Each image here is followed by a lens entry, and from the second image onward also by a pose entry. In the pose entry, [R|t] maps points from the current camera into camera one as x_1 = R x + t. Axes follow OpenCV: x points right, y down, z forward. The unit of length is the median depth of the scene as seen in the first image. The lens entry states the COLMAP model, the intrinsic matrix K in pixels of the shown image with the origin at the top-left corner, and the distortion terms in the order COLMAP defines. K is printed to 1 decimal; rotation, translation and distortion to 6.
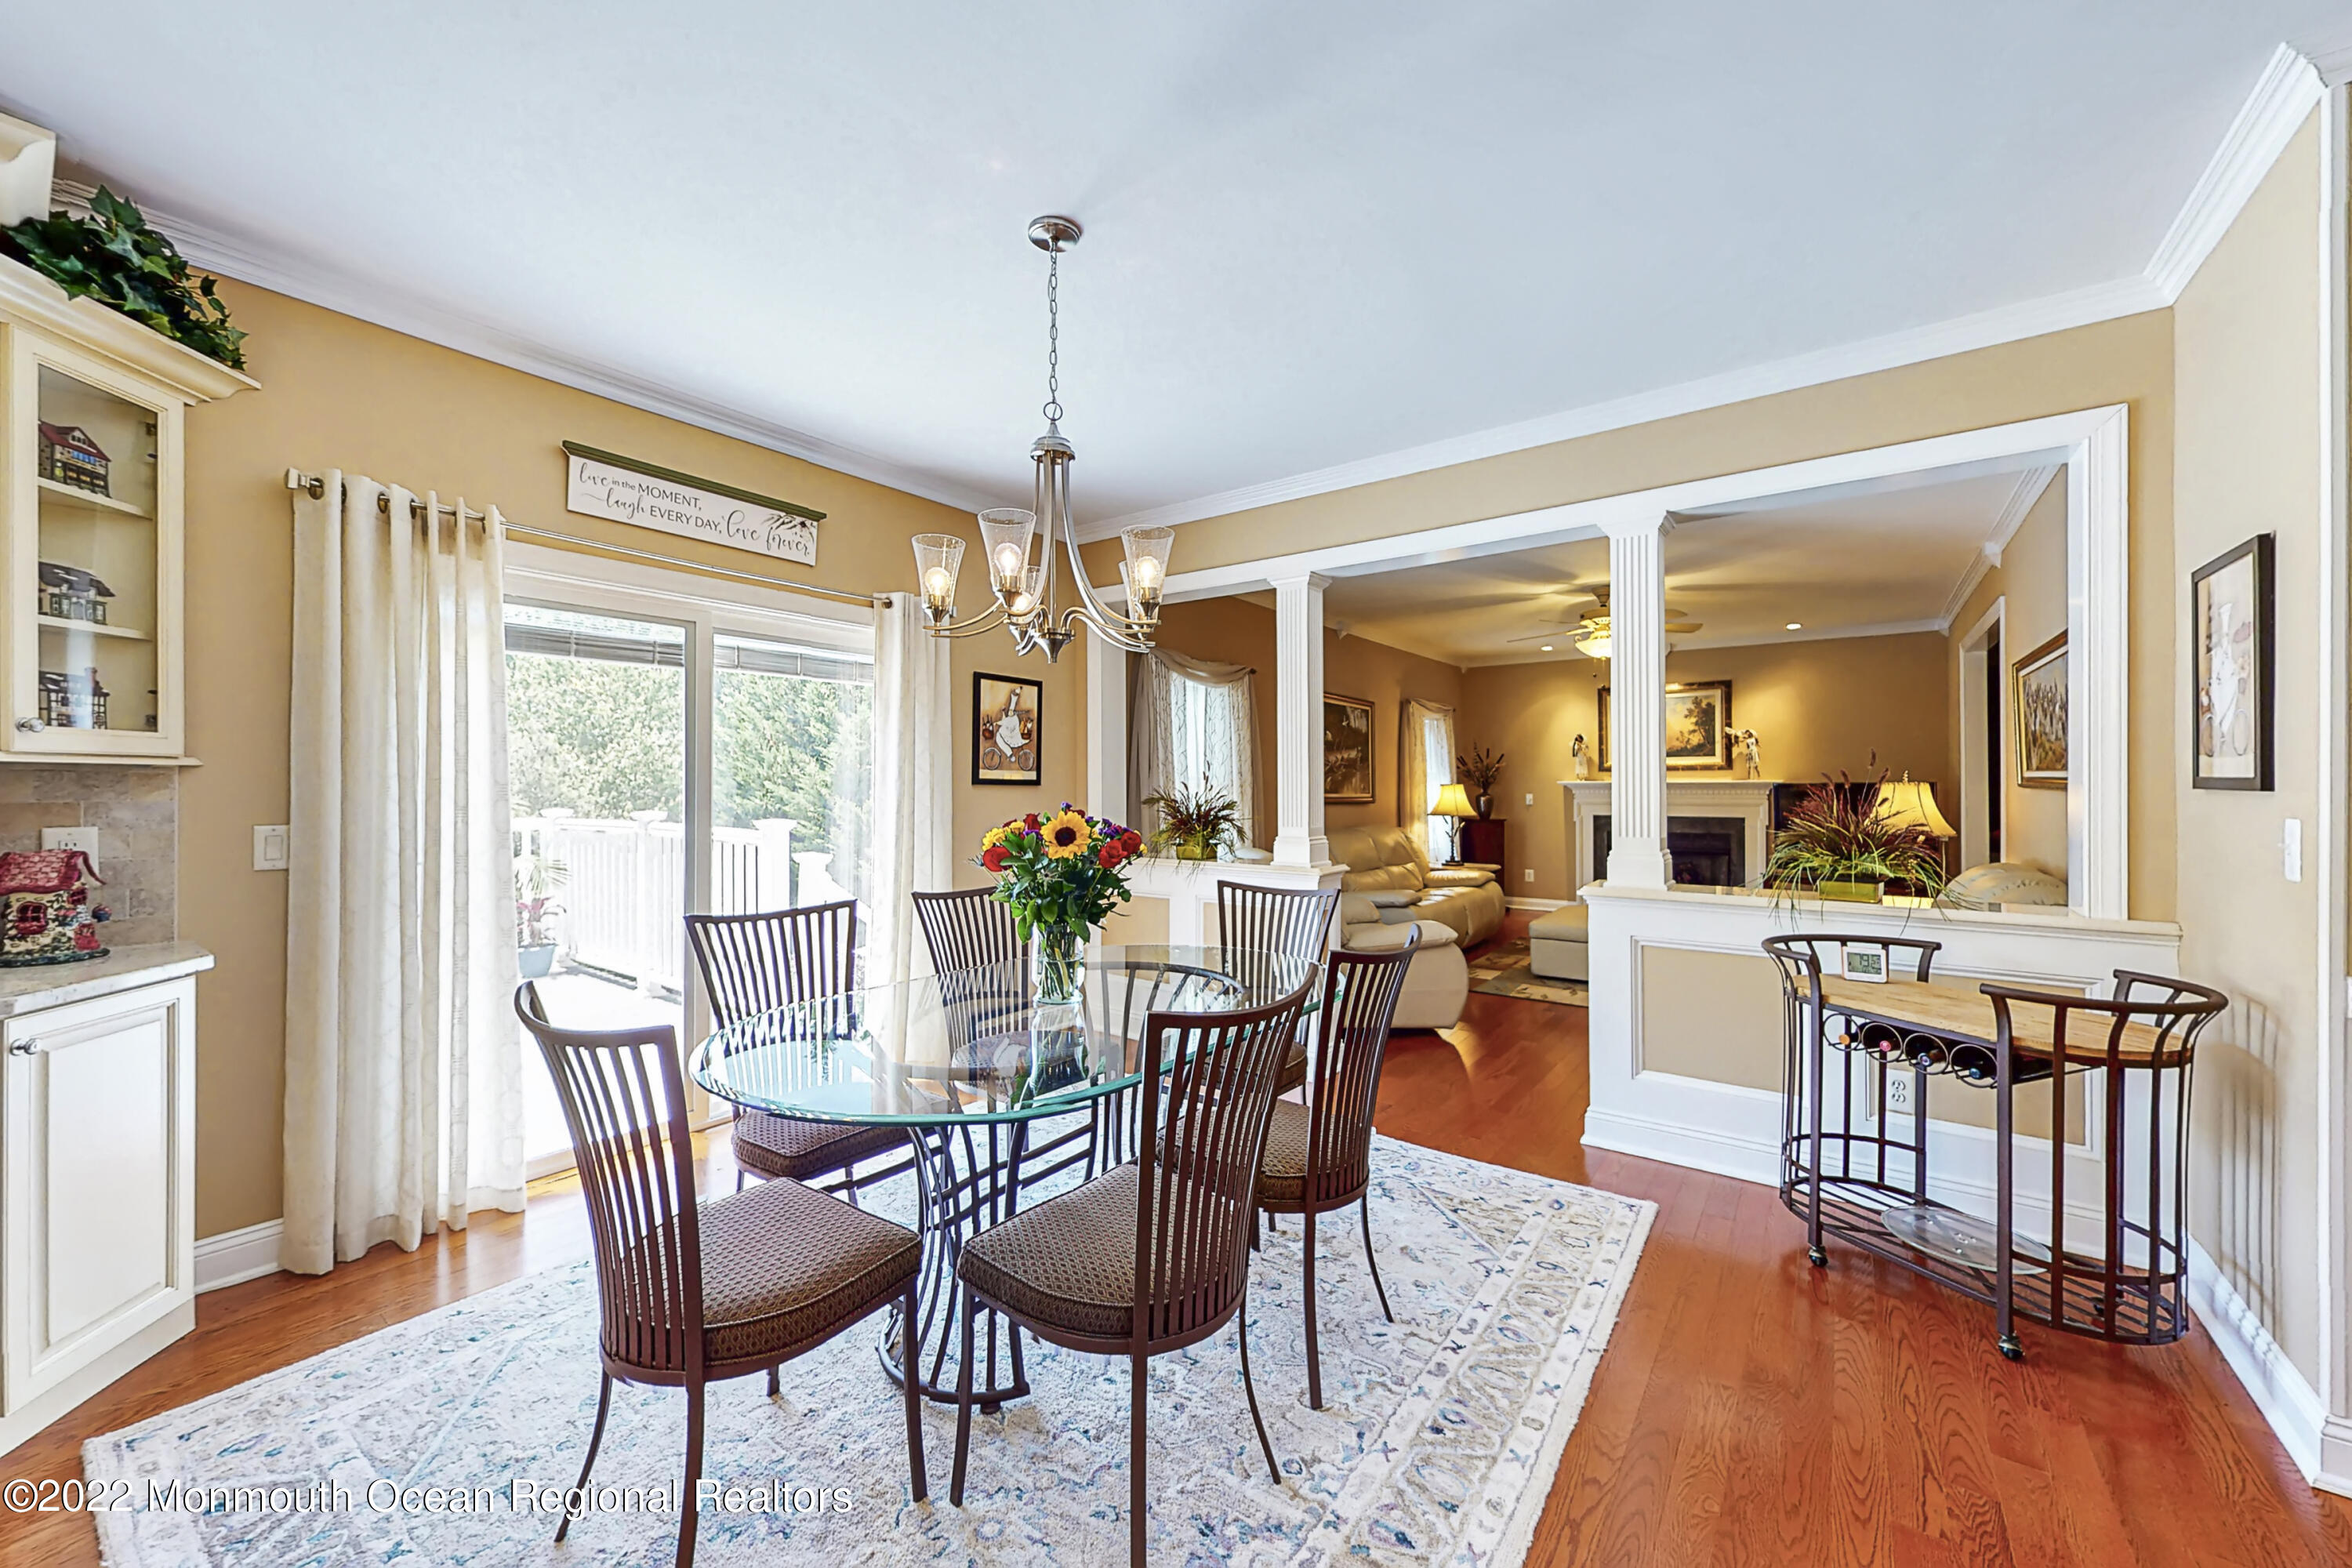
lens RADIAL K [[885.1, 0, 1182.8], [0, 885.1, 788.0], [0, 0, 1]] dist [0.000758, 0.000232]
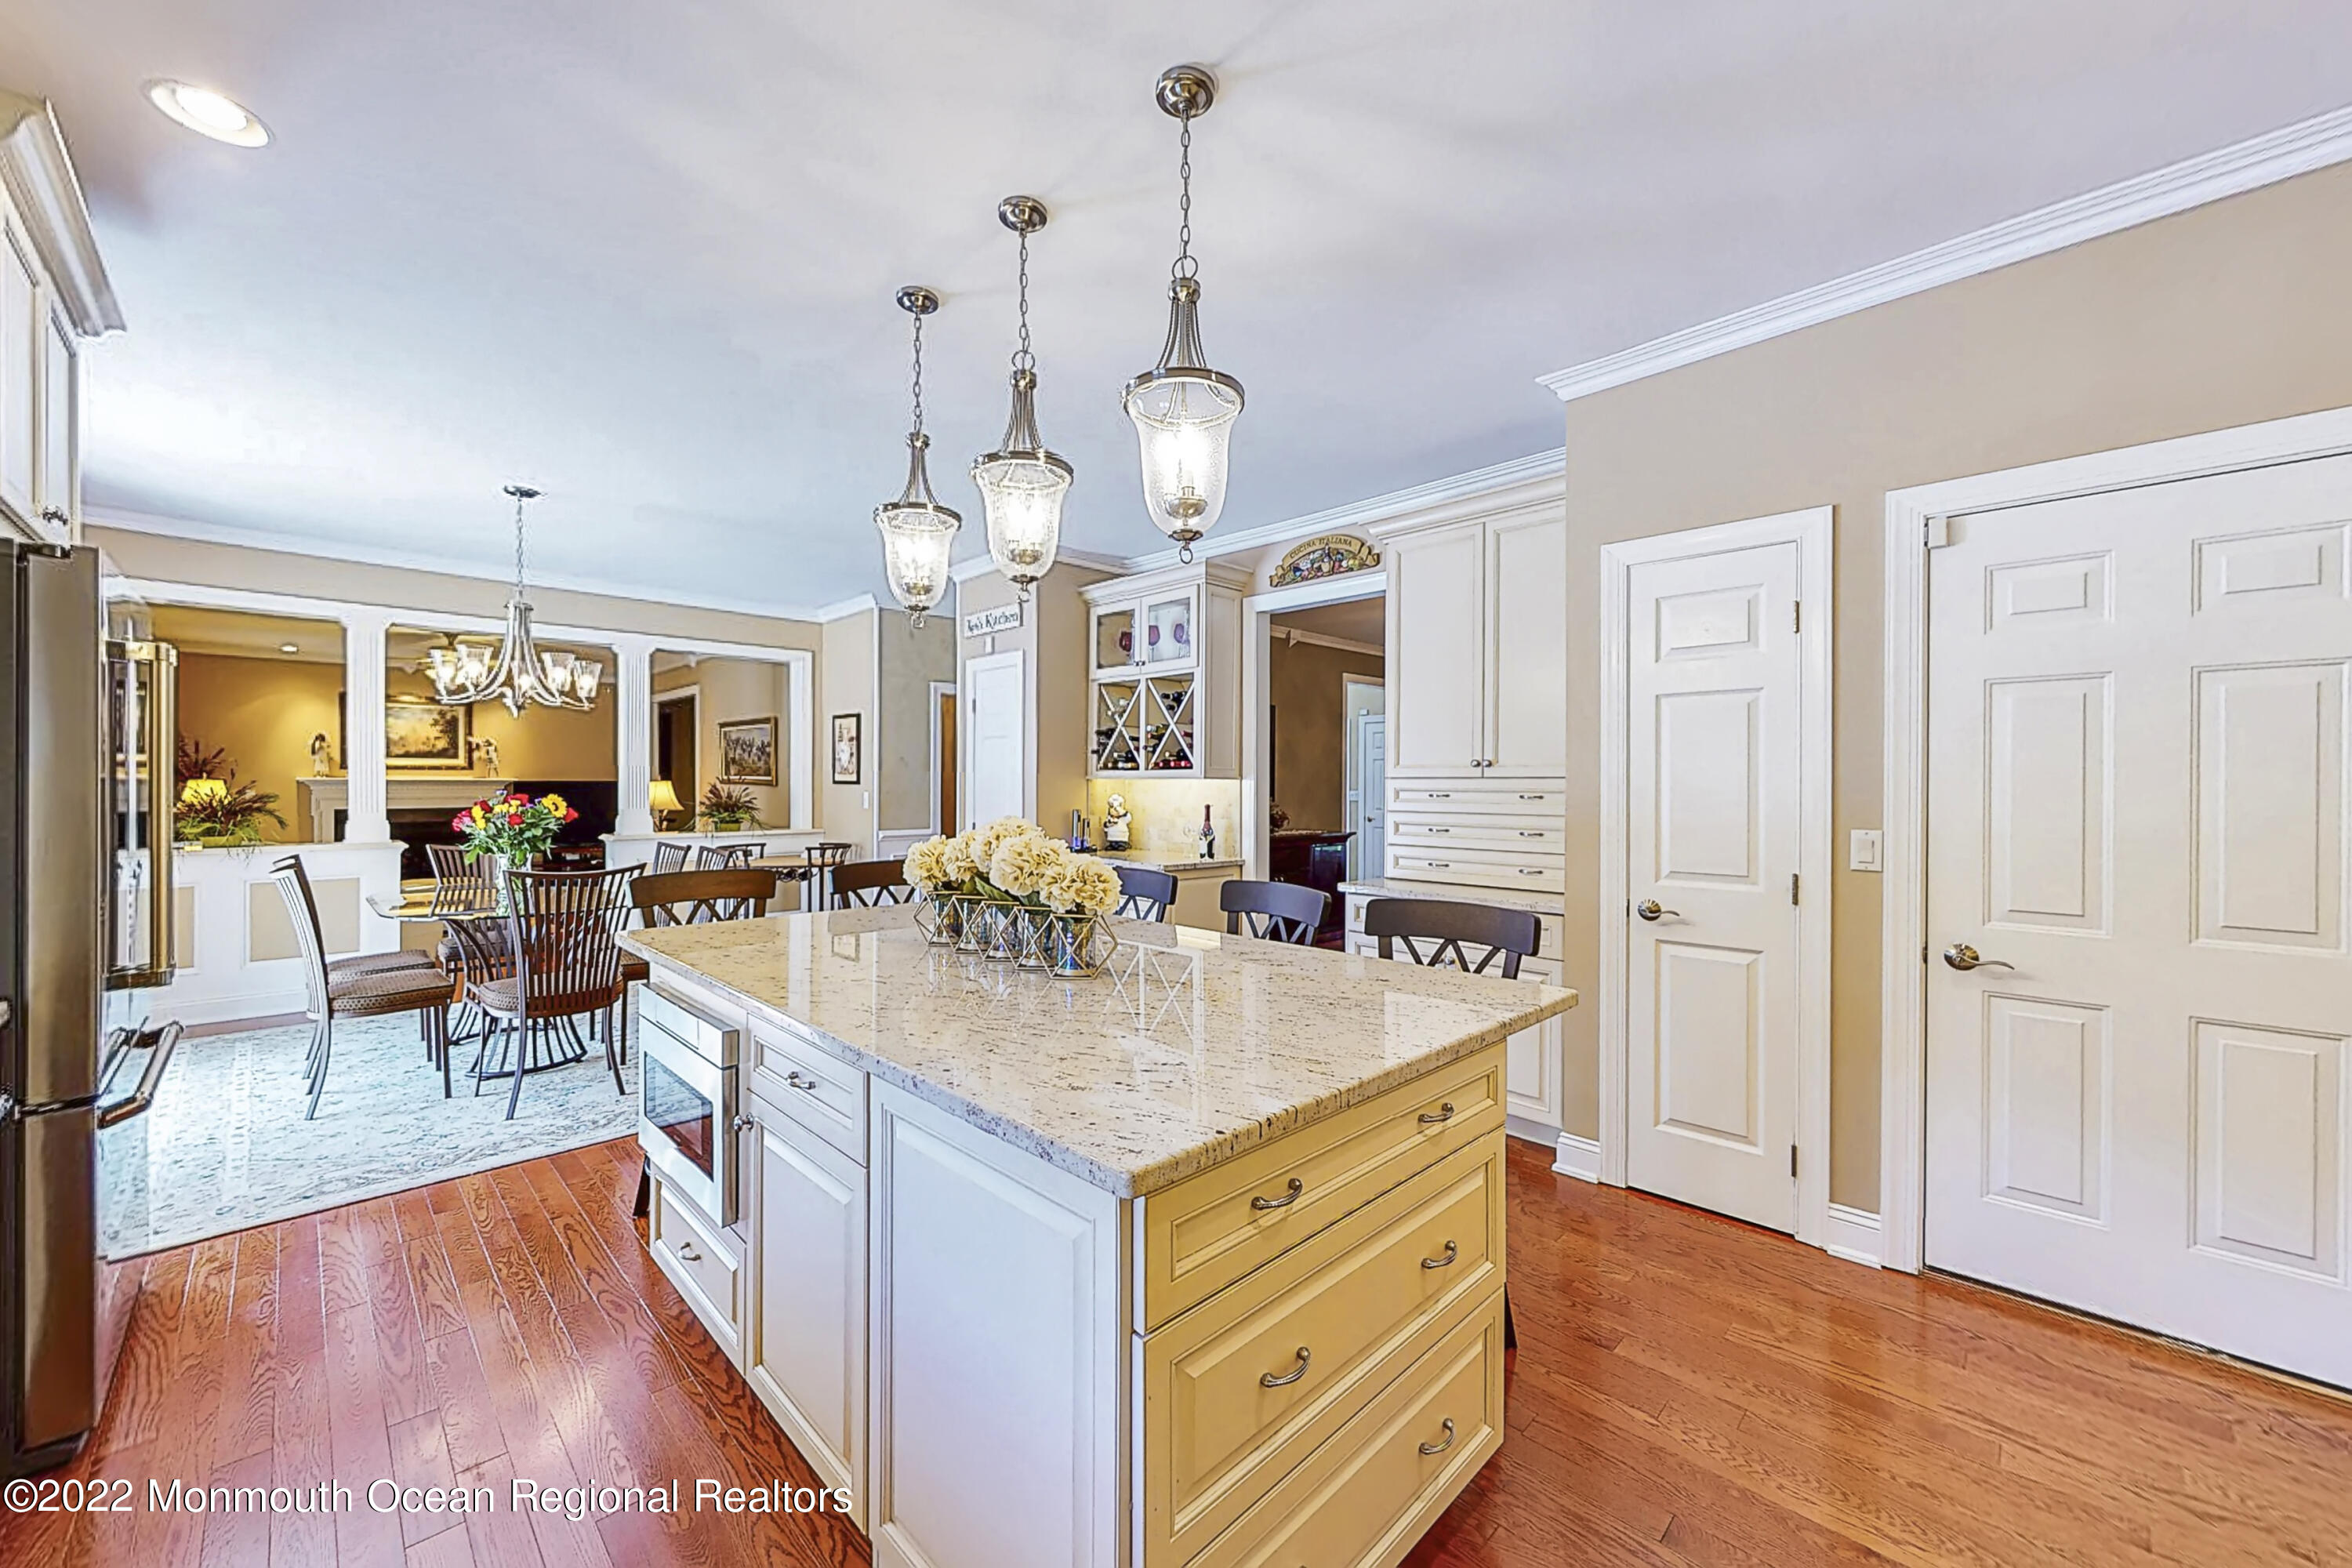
lens RADIAL K [[885.1, 0, 1172.0], [0, 885.1, 796.5], [0, 0, 1]] dist [0.000758, 0.000232]
pose [[0.145156, -0.012469, 0.989330, -0.985345], [-0.000274, 0.999920, 0.012643, 0.002350], [-0.989409, -0.002106, 0.145141, -0.357404]]
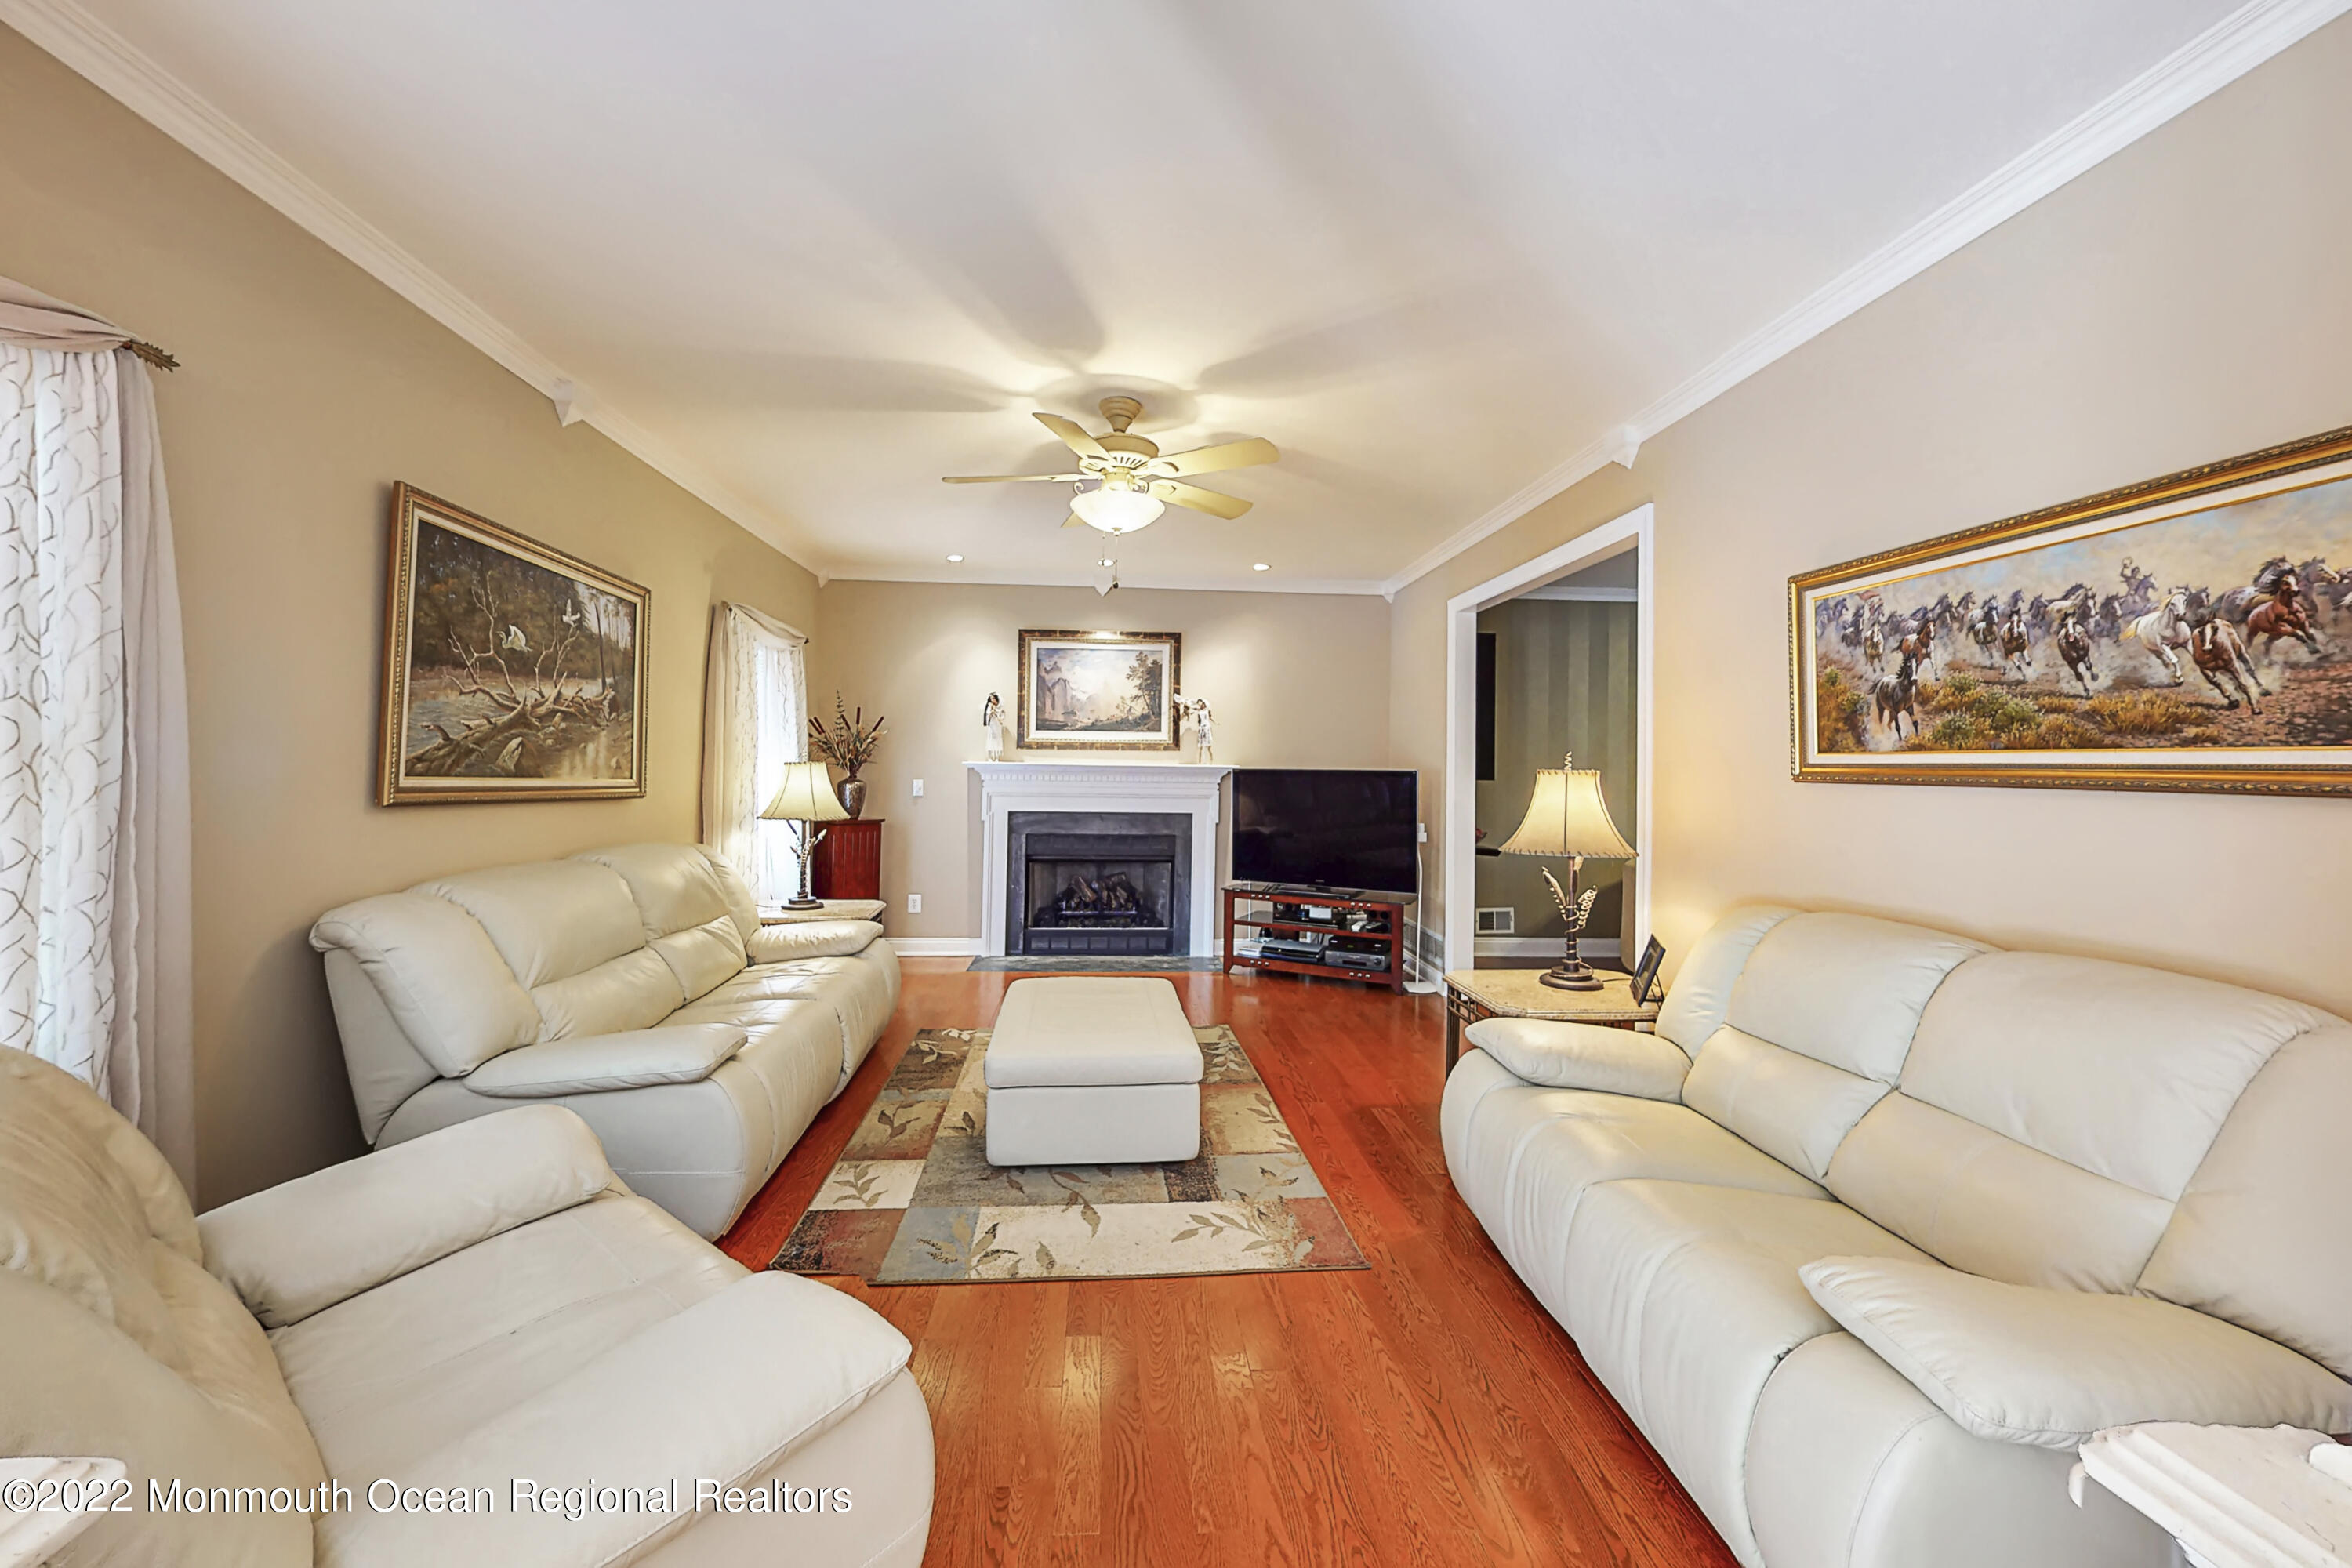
lens RADIAL K [[885.1, 0, 1145.8], [0, 885.1, 738.3], [0, 0, 1]] dist [0.000758, 0.000232]
pose [[0.769916, 0.036855, 0.637080, 0.226704], [-0.013667, 0.999054, -0.041278, 0.001921], [-0.637999, 0.023074, 0.769691, 0.864931]]
